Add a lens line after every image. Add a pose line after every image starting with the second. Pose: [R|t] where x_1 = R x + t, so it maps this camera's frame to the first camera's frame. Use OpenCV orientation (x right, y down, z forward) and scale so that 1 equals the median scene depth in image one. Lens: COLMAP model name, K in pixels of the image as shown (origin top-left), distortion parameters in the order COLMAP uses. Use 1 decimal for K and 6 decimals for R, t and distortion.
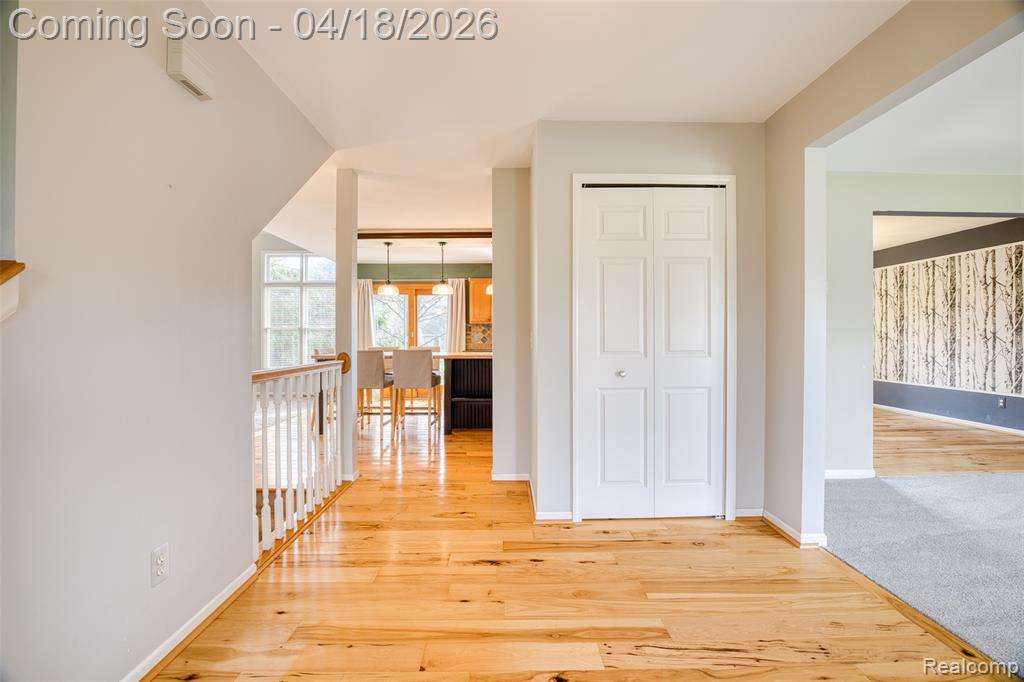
lens RADIAL K [[420.3, 0, 510.3], [0, 420.3, 337.0], [0, 0, 1]] dist [-0.024167, 0.002460]
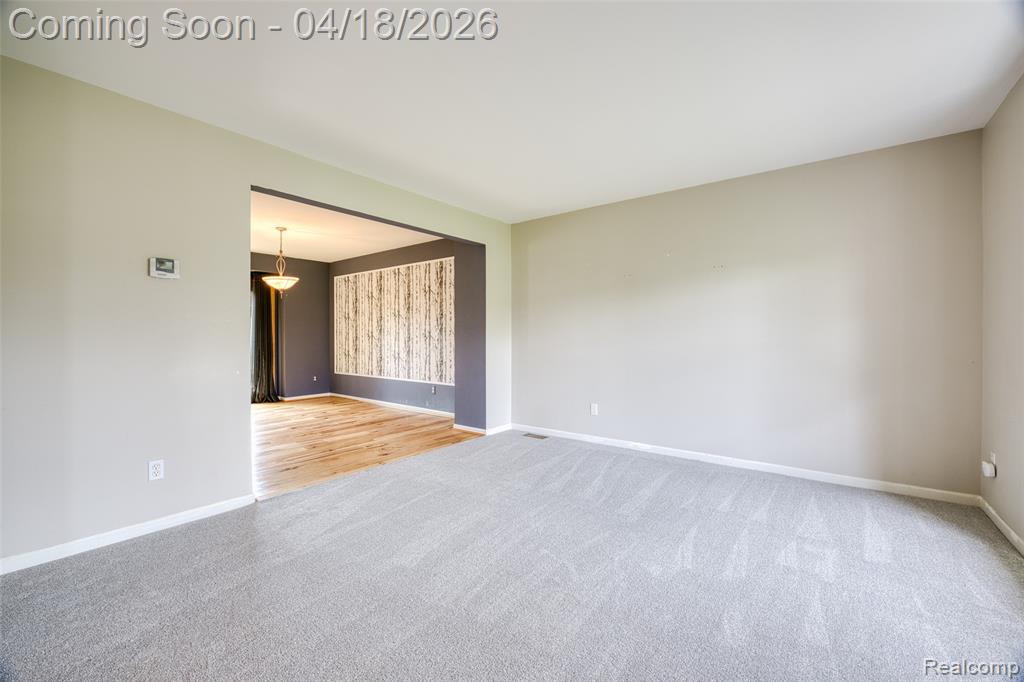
lens RADIAL K [[420.3, 0, 507.5], [0, 420.3, 338.4], [0, 0, 1]] dist [-0.024167, 0.002460]
pose [[0.632383, -0.006500, 0.774628, 0.348060], [0.000924, 0.999970, 0.007636, -0.001652], [-0.774655, -0.004113, 0.632371, 0.038303]]
